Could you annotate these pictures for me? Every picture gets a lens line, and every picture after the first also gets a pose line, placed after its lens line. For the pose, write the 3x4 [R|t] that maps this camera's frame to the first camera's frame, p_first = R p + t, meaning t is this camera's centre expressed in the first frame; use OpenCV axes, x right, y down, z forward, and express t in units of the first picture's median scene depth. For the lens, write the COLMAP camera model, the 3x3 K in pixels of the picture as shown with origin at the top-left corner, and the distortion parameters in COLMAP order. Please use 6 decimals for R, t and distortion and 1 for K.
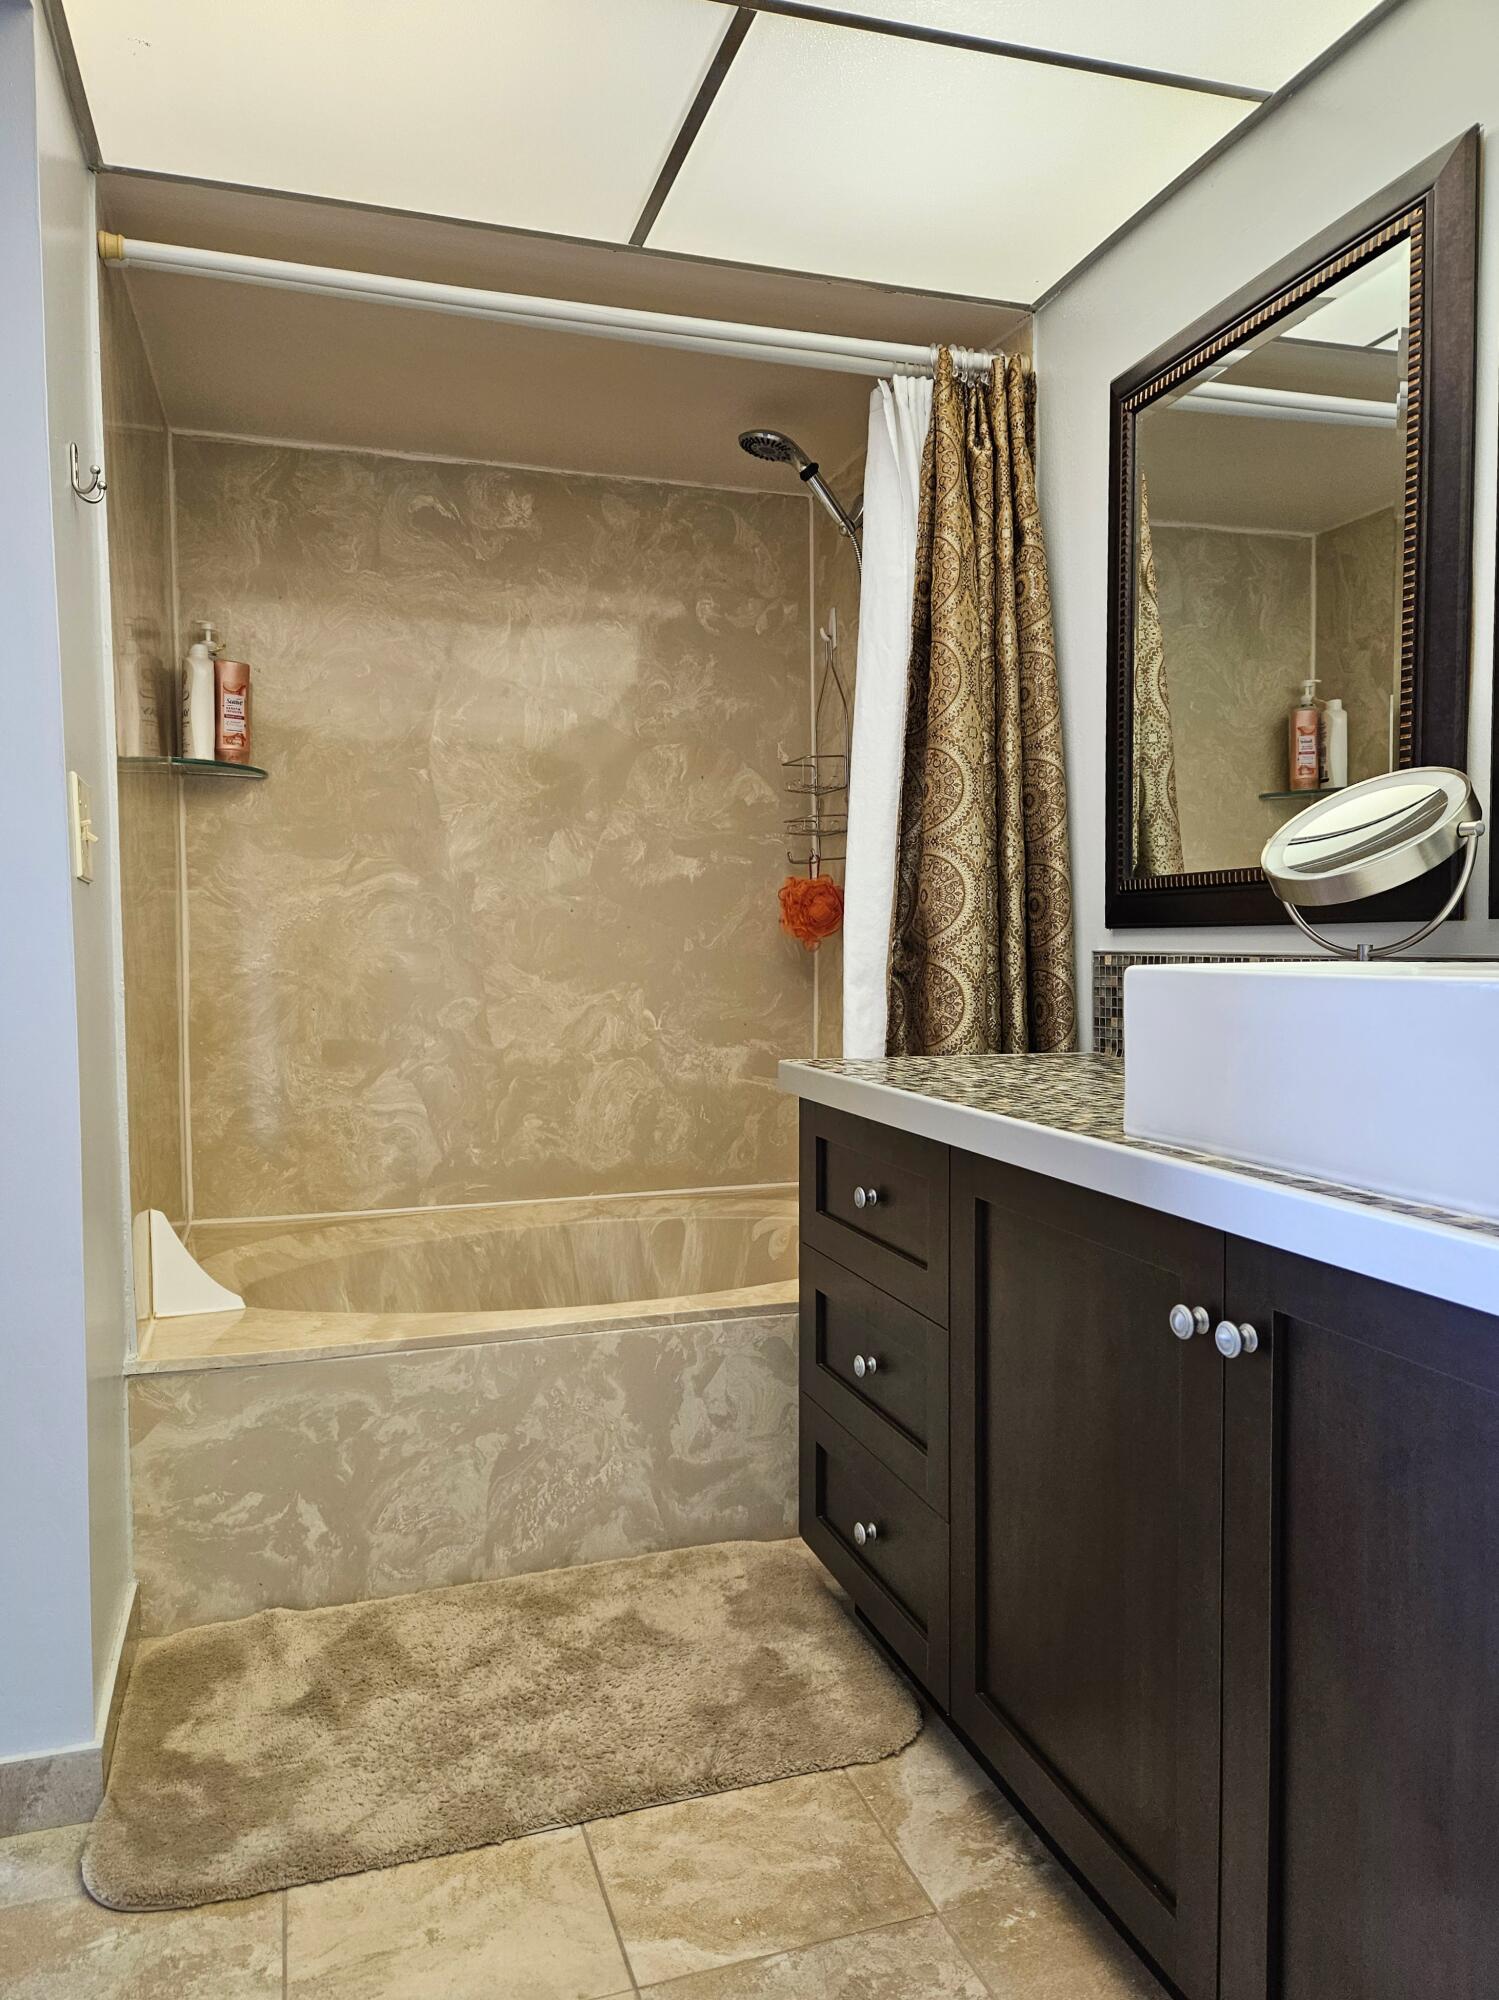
lens RADIAL K [[1340.8, 0, 728.2], [0, 1340.8, 995.6], [0, 0, 1]] dist [0.076592, -0.064229]
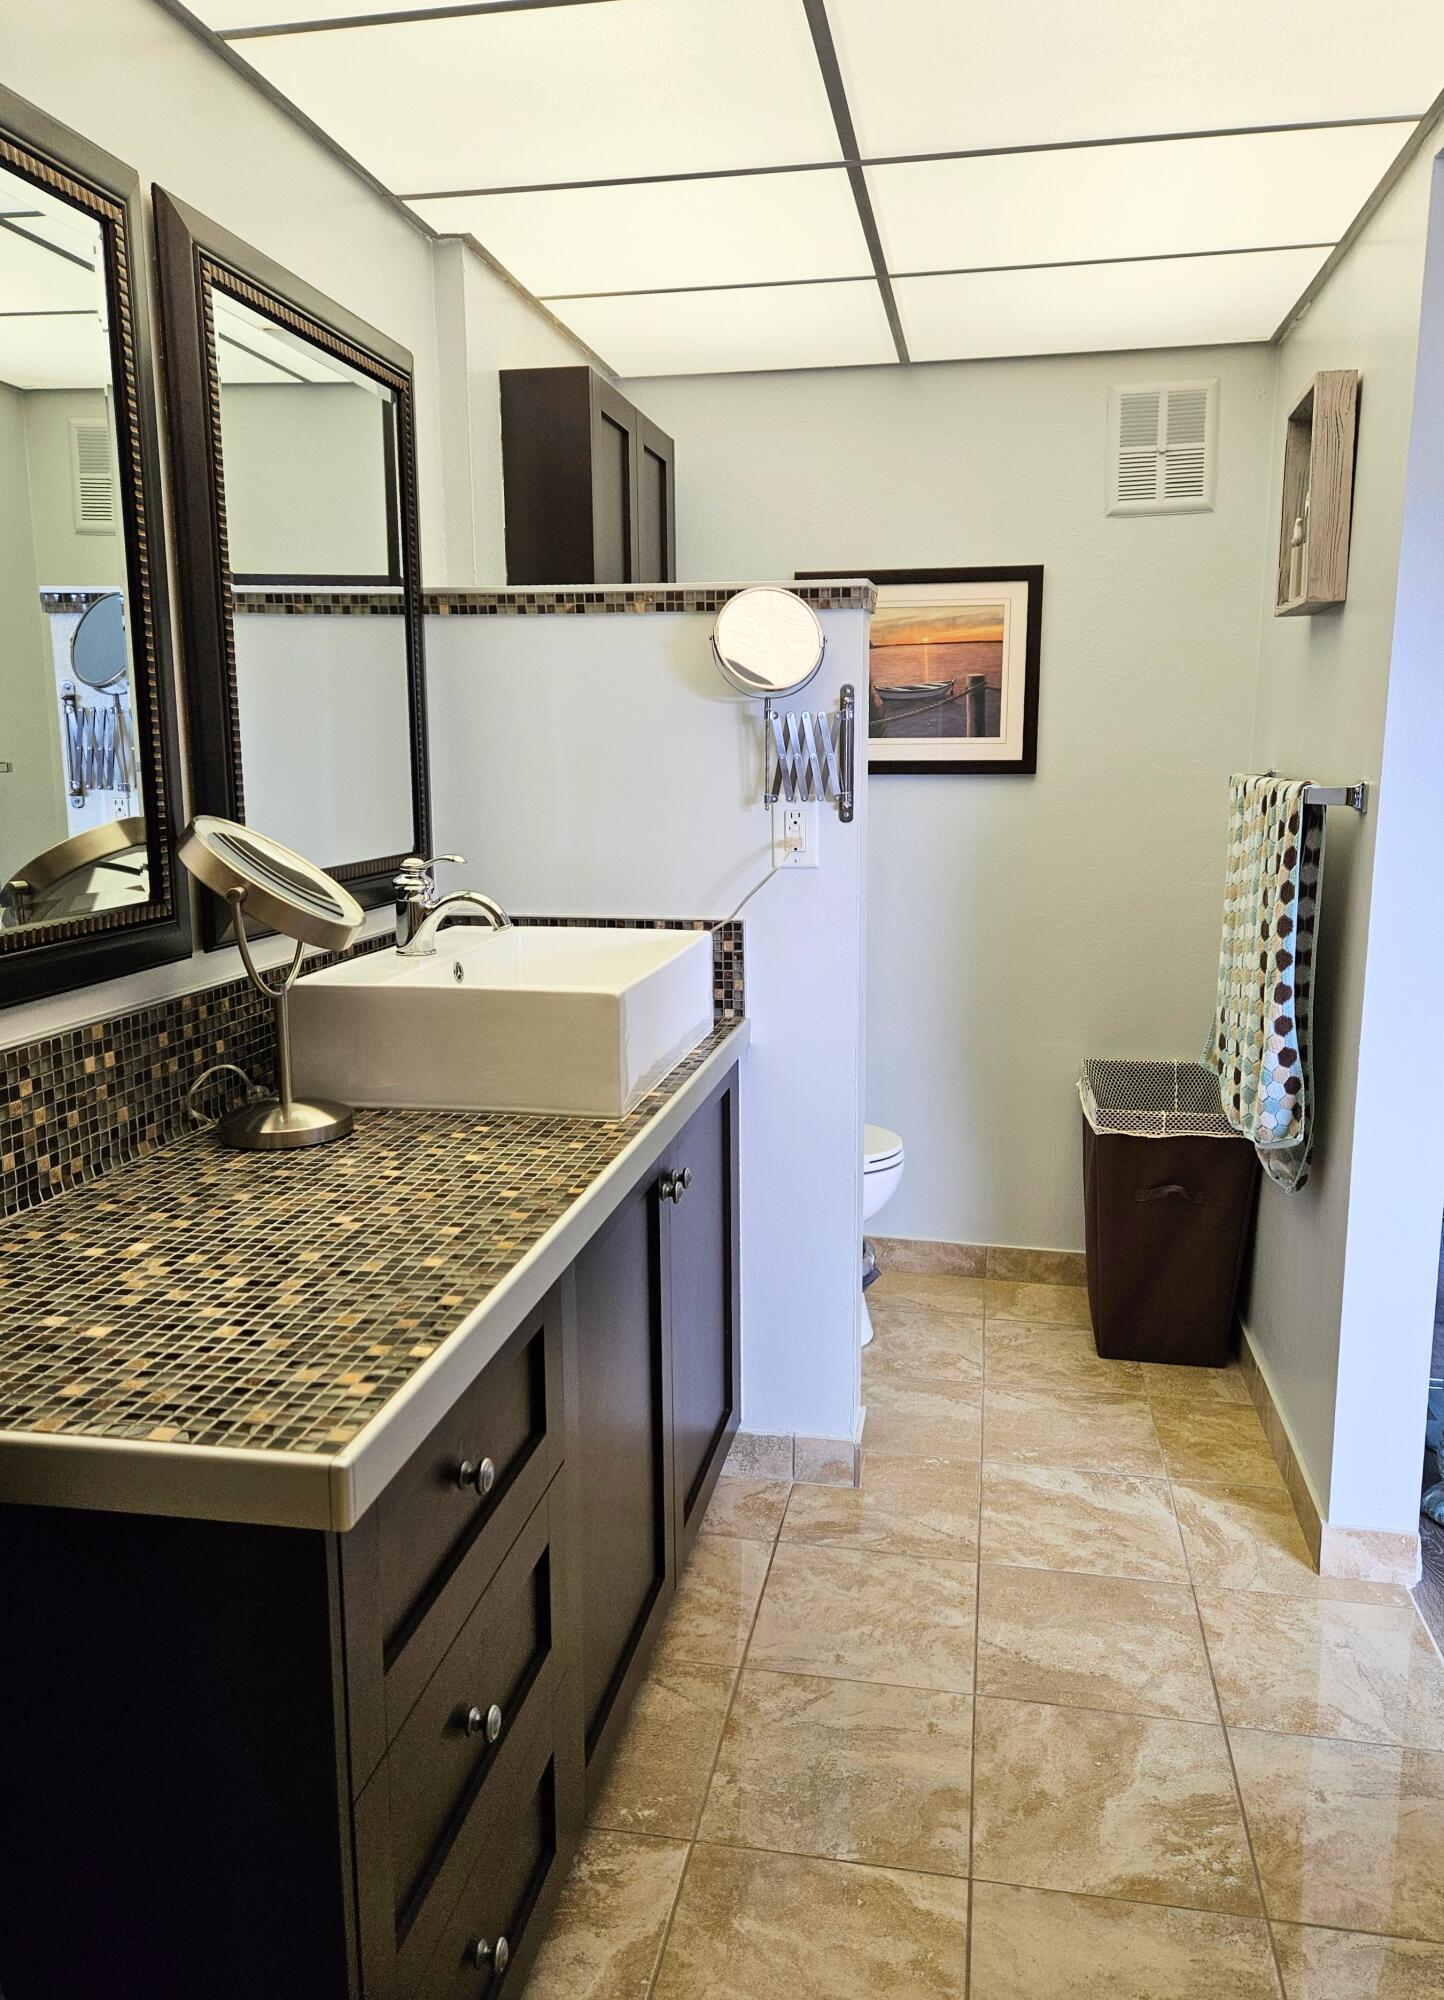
lens RADIAL K [[1450.4, 0, 744.2], [0, 1450.4, 979.8], [0, 0, 1]] dist [0.005769, -0.011665]
pose [[-0.889478, -0.065540, 0.452255, -0.249887], [0.028795, 0.979657, 0.198603, -0.173094], [-0.456071, 0.189676, -0.869496, 1.243045]]
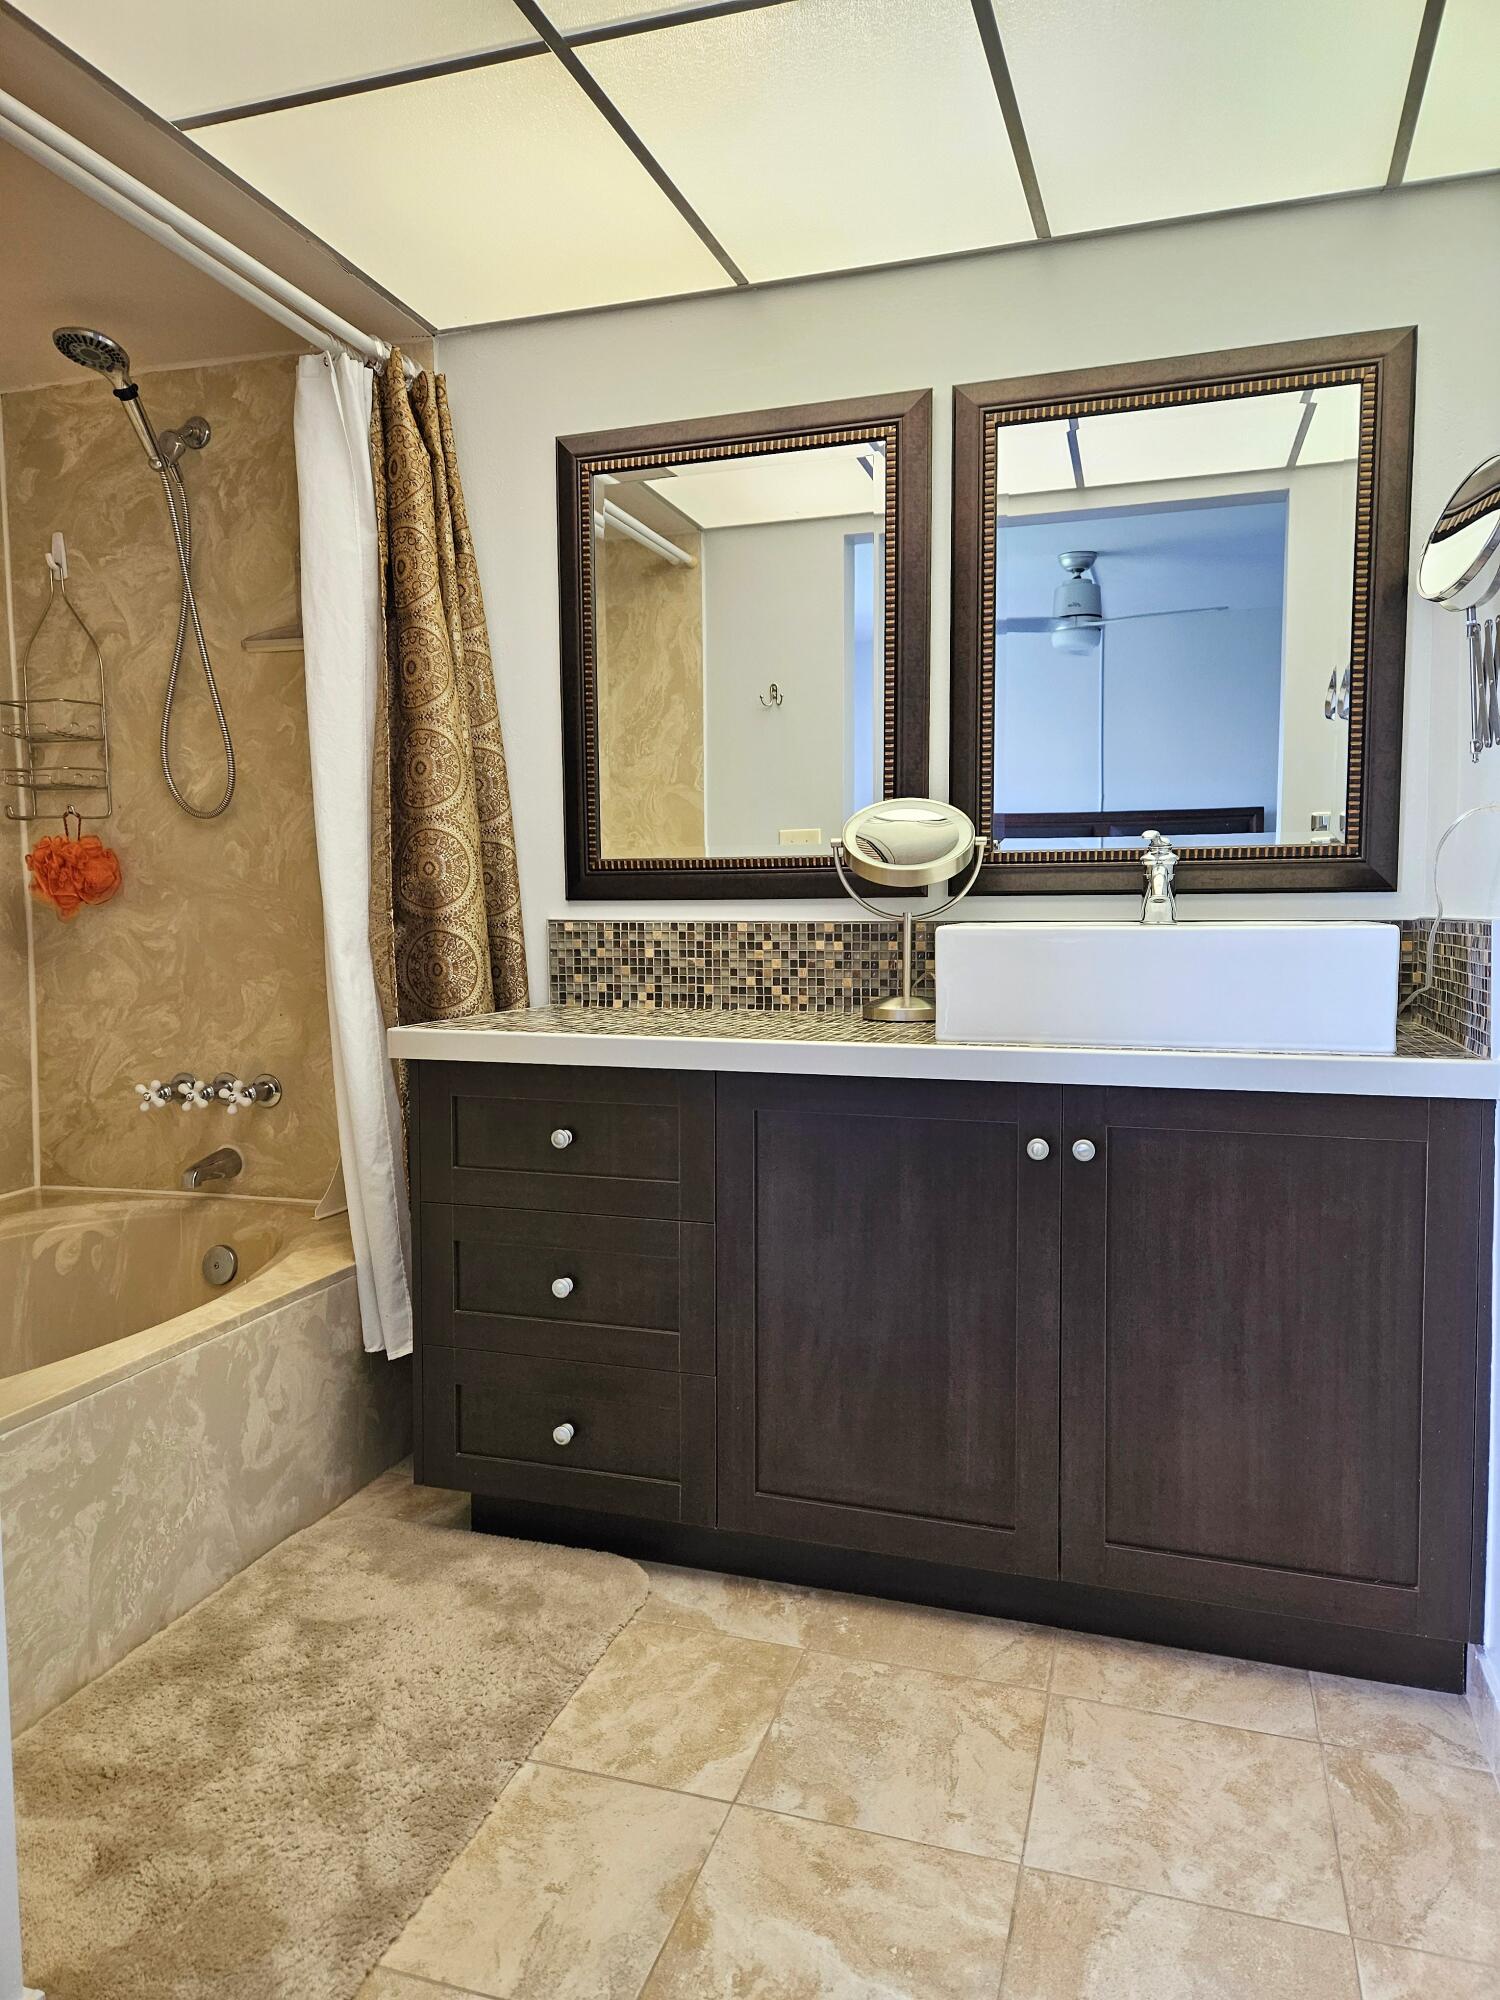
lens RADIAL K [[1340.8, 0, 707.7], [0, 1340.8, 990.0], [0, 0, 1]] dist [0.076592, -0.064229]
pose [[0.597369, -0.051603, 0.800305, -0.604022], [0.036706, 0.998641, 0.036994, -0.009654], [-0.801126, 0.007277, 0.598451, 0.190961]]
